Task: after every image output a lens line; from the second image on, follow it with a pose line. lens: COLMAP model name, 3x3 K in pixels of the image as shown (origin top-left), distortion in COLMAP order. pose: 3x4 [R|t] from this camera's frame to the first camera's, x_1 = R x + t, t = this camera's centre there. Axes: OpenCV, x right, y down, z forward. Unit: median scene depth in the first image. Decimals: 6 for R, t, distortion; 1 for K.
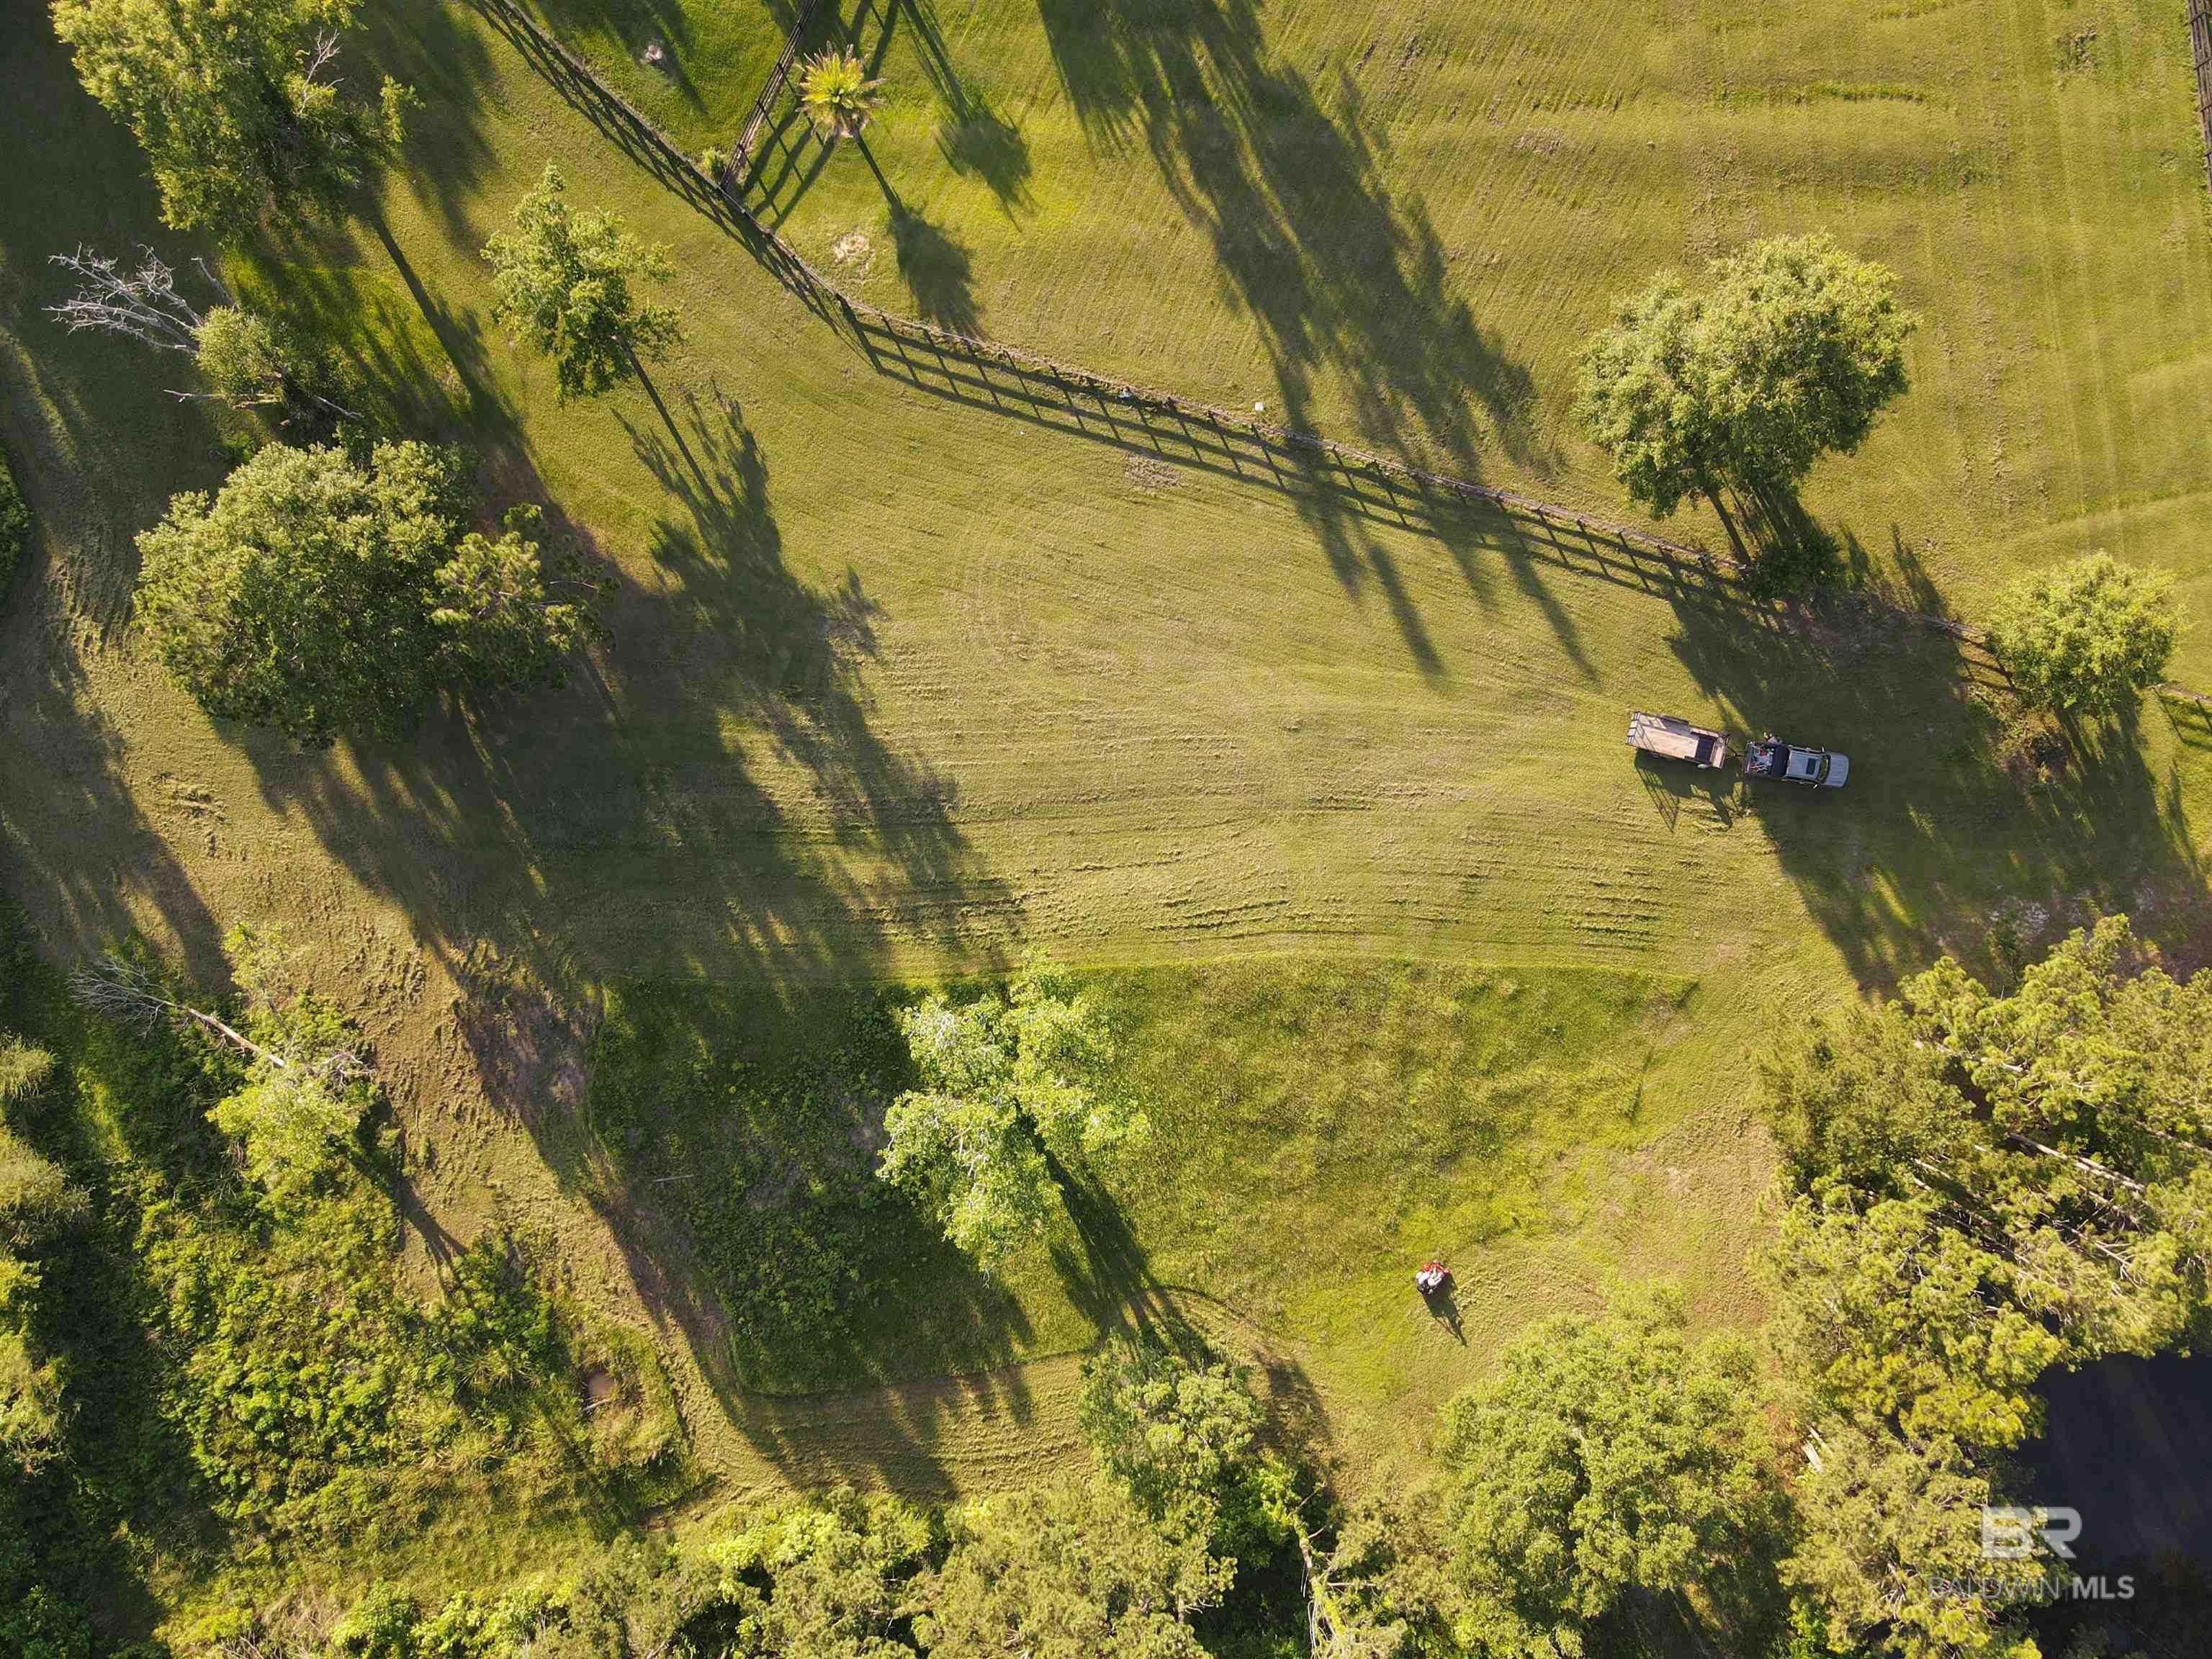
lens RADIAL K [[1611.8, 0, 1116.9], [0, 1611.8, 836.6], [0, 0, 1]] dist [-0.001375, 0.023163]
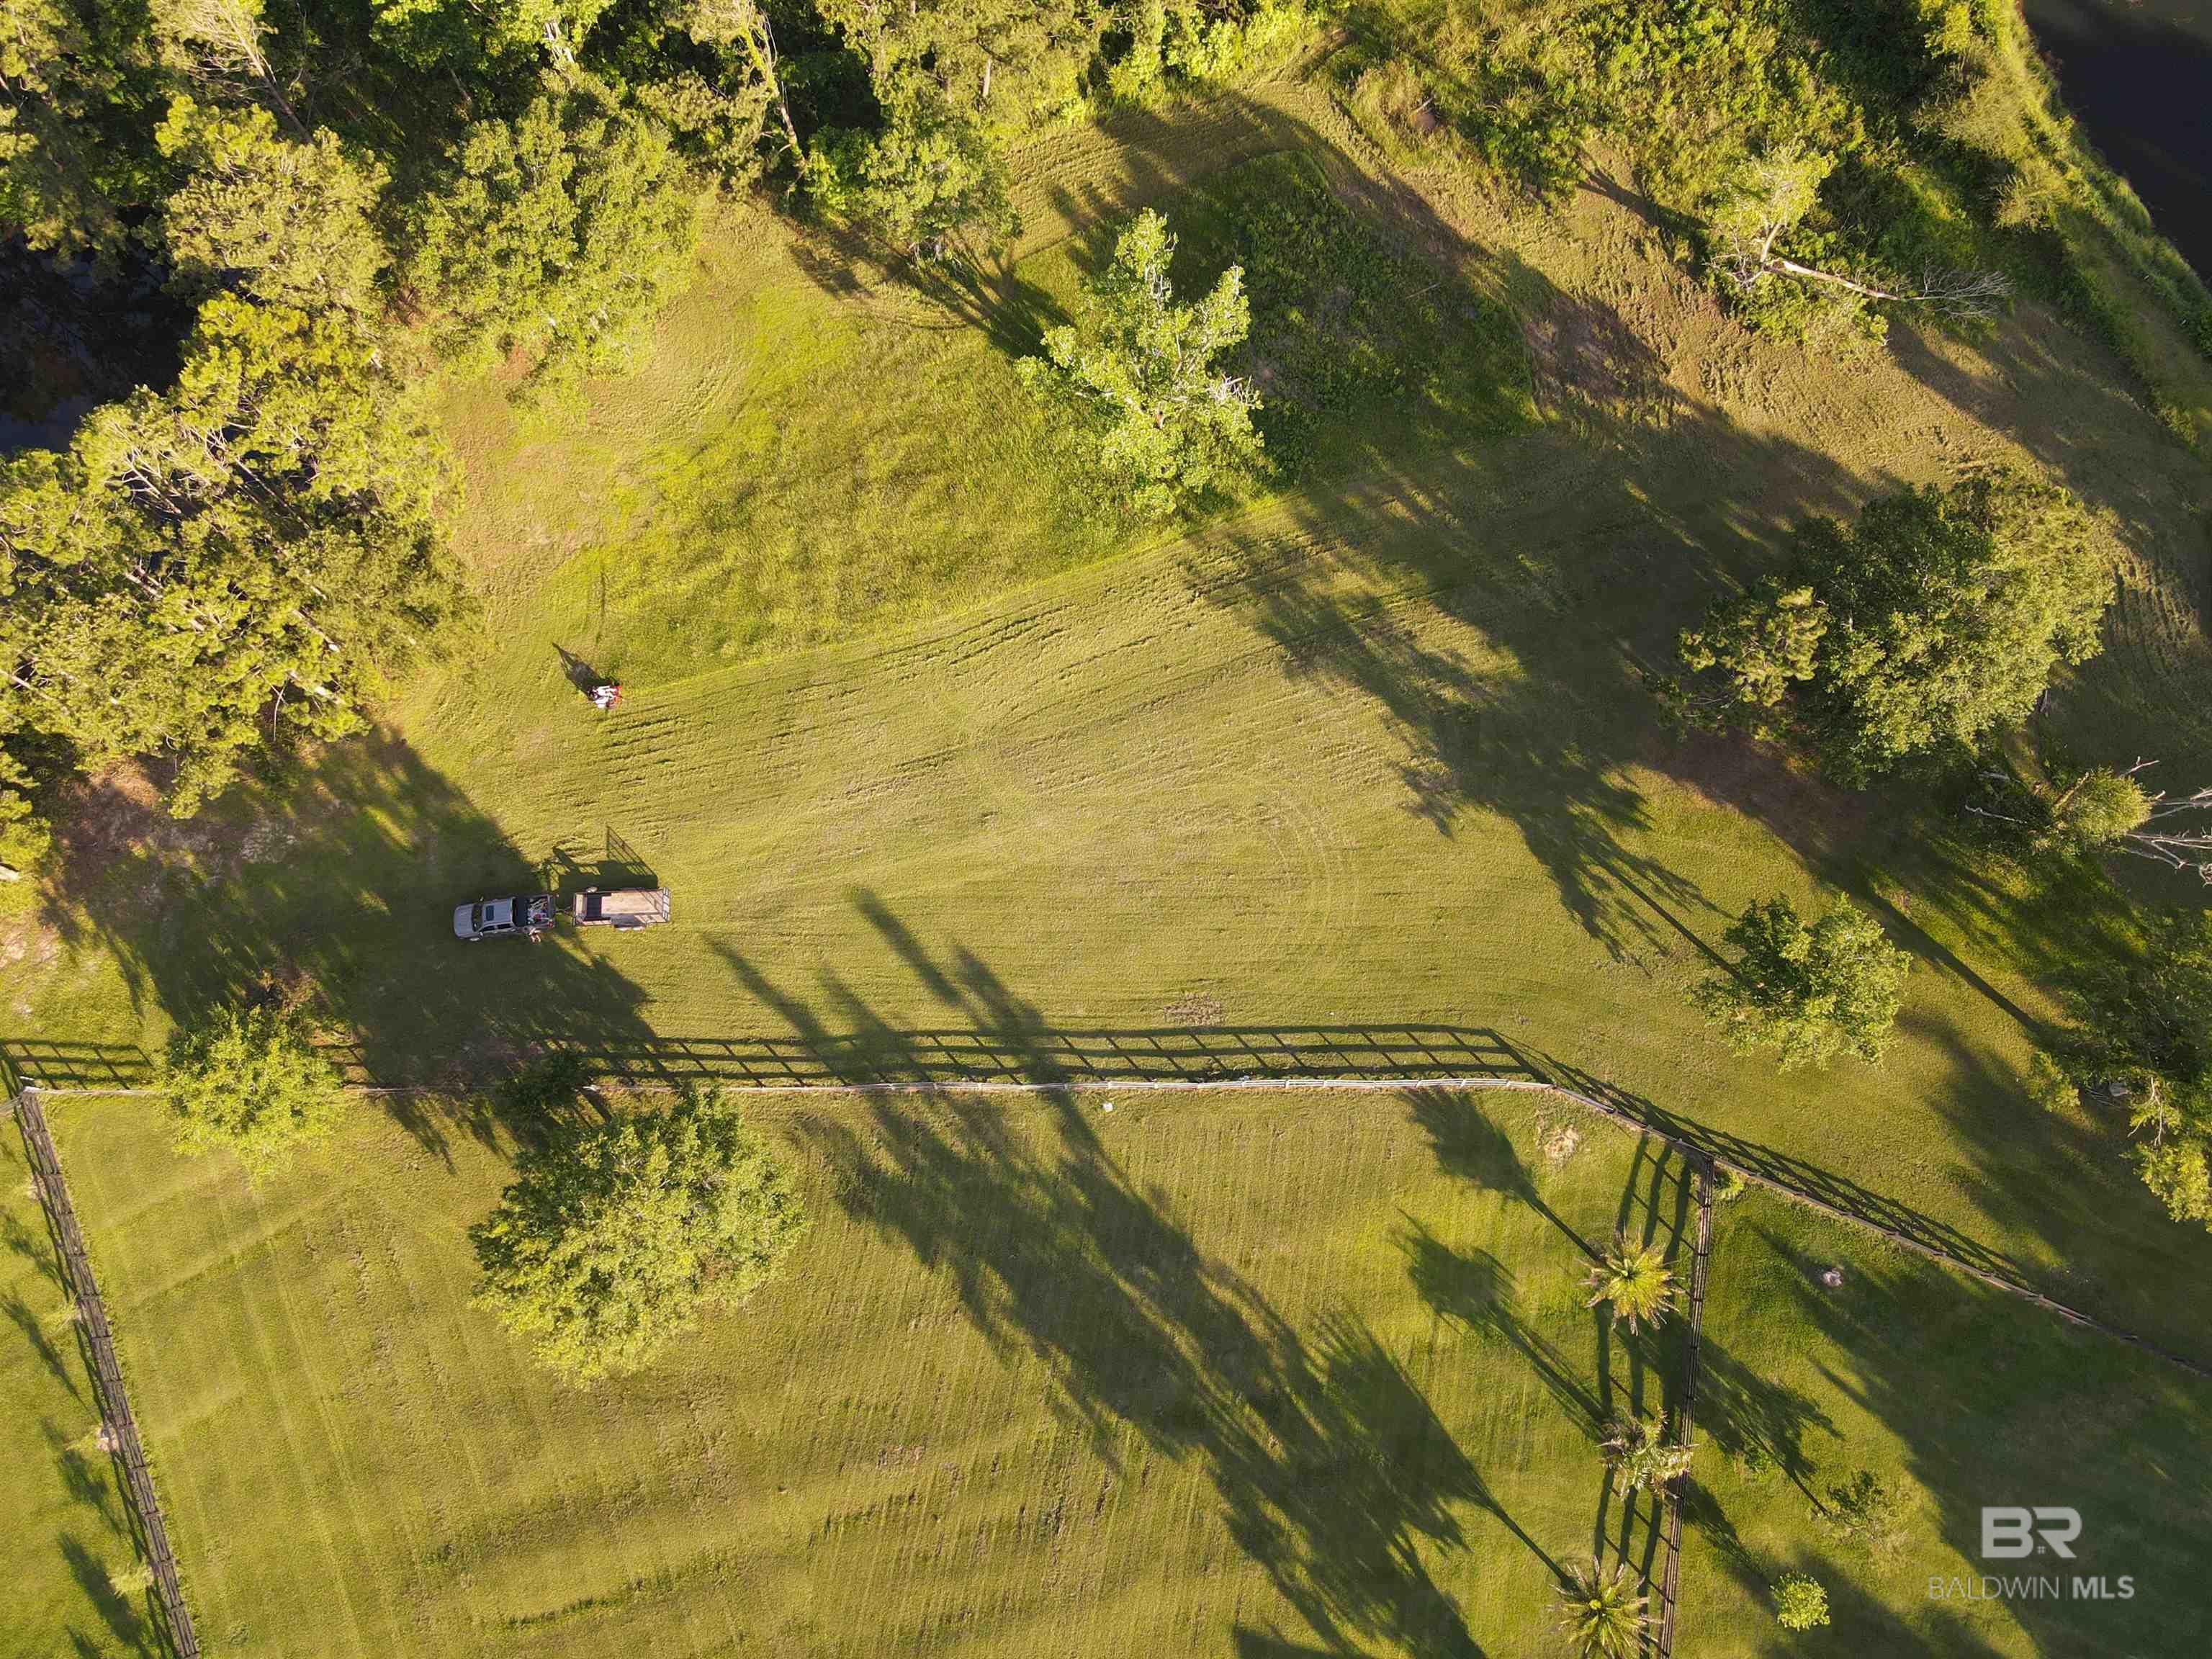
lens RADIAL K [[1611.8, 0, 1086.7], [0, 1611.8, 817.3], [0, 0, 1]] dist [-0.001375, 0.023163]
pose [[-0.960218, 0.277396, -0.032137, 0.082830], [-0.276805, -0.930280, 0.240743, -0.333575], [0.036885, 0.240062, 0.970057, 0.009966]]
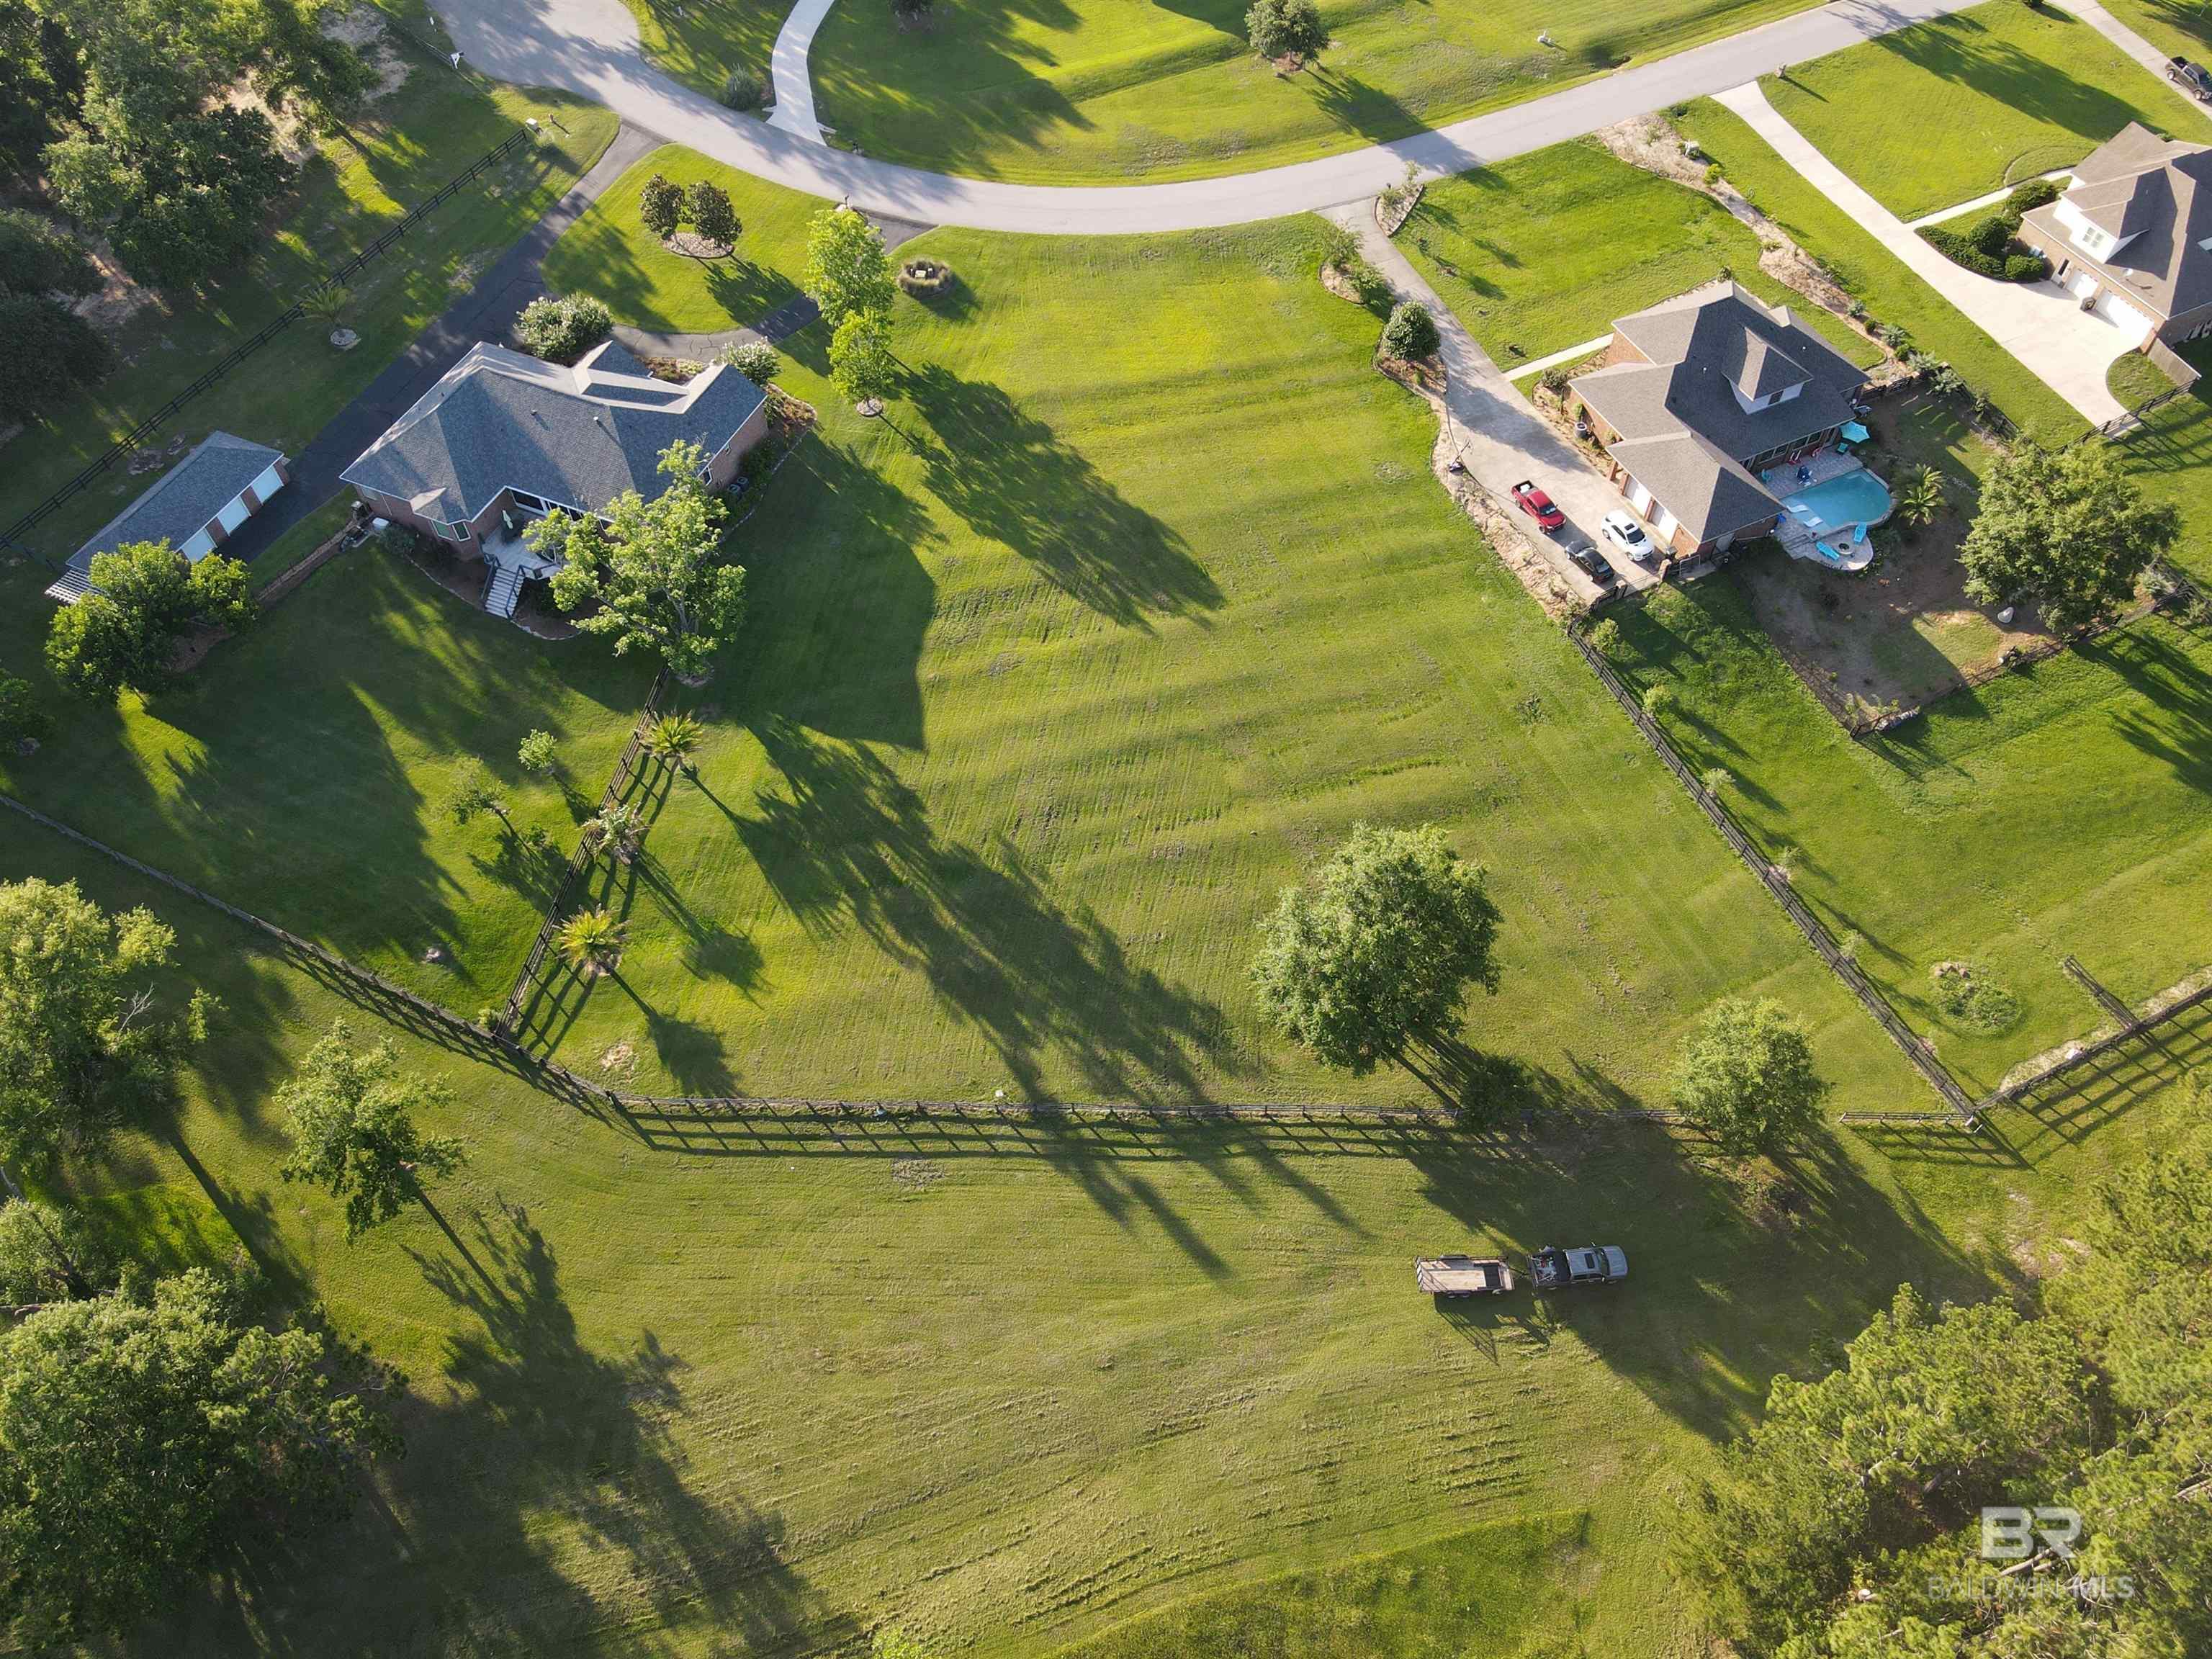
lens RADIAL K [[1611.8, 0, 1114.0], [0, 1611.8, 822.6], [0, 0, 1]] dist [-0.001375, 0.023163]
pose [[0.962514, -0.215884, 0.164197, 0.021399], [0.271213, 0.773073, -0.573413, 0.251057], [-0.003145, 0.596450, 0.802644, -0.011989]]
